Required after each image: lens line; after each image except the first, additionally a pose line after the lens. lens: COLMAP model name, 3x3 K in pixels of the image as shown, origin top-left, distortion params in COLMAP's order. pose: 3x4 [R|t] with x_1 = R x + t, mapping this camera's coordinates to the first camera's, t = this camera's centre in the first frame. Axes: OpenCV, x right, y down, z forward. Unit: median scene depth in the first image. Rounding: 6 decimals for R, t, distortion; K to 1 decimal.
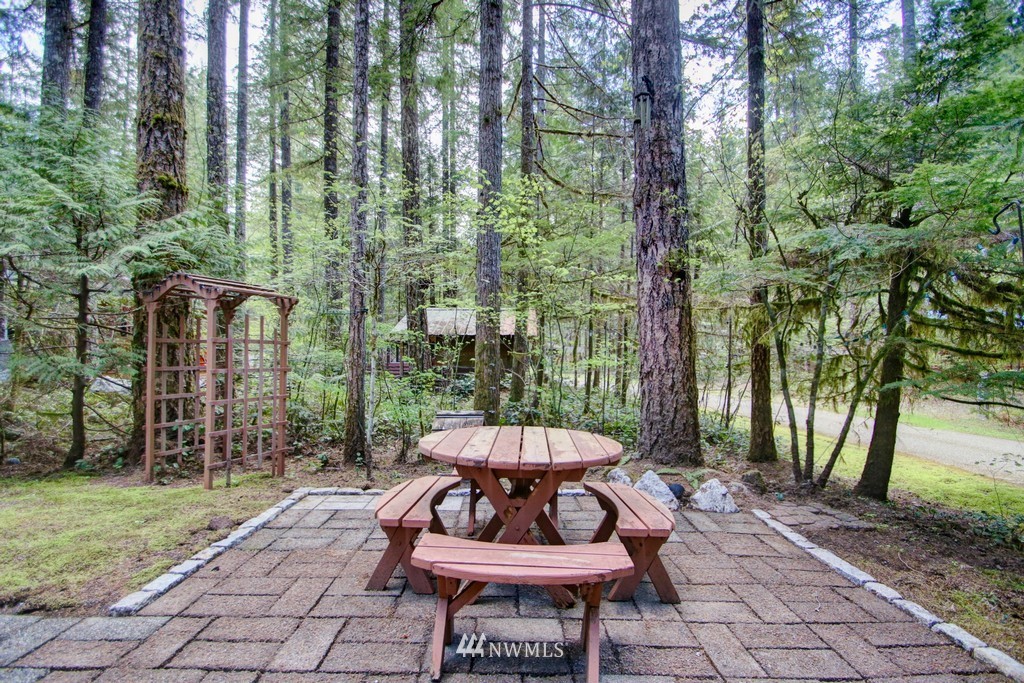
lens RADIAL K [[480.0, 0, 514.6], [0, 480.0, 363.2], [0, 0, 1]] dist [0.008437, -0.014500]
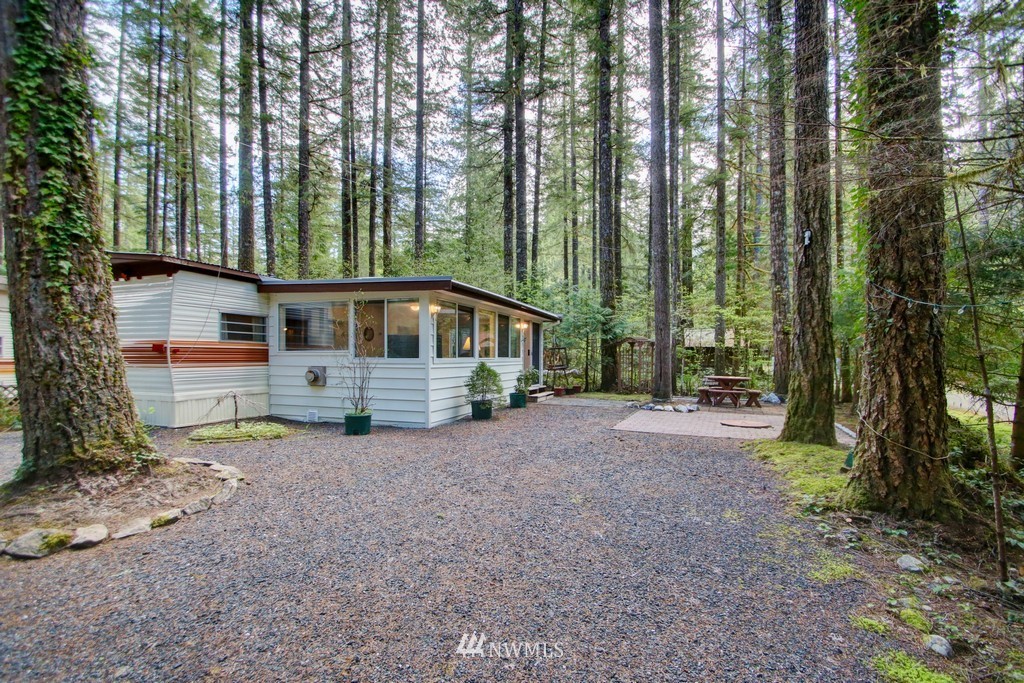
lens RADIAL K [[480.0, 0, 524.3], [0, 480.0, 357.5], [0, 0, 1]] dist [0.008437, -0.014500]
pose [[0.908869, -0.004160, -0.417061, 0.085308], [-0.001654, 0.999906, -0.013577, 0.016695], [0.417078, 0.013030, 0.908777, -2.285454]]
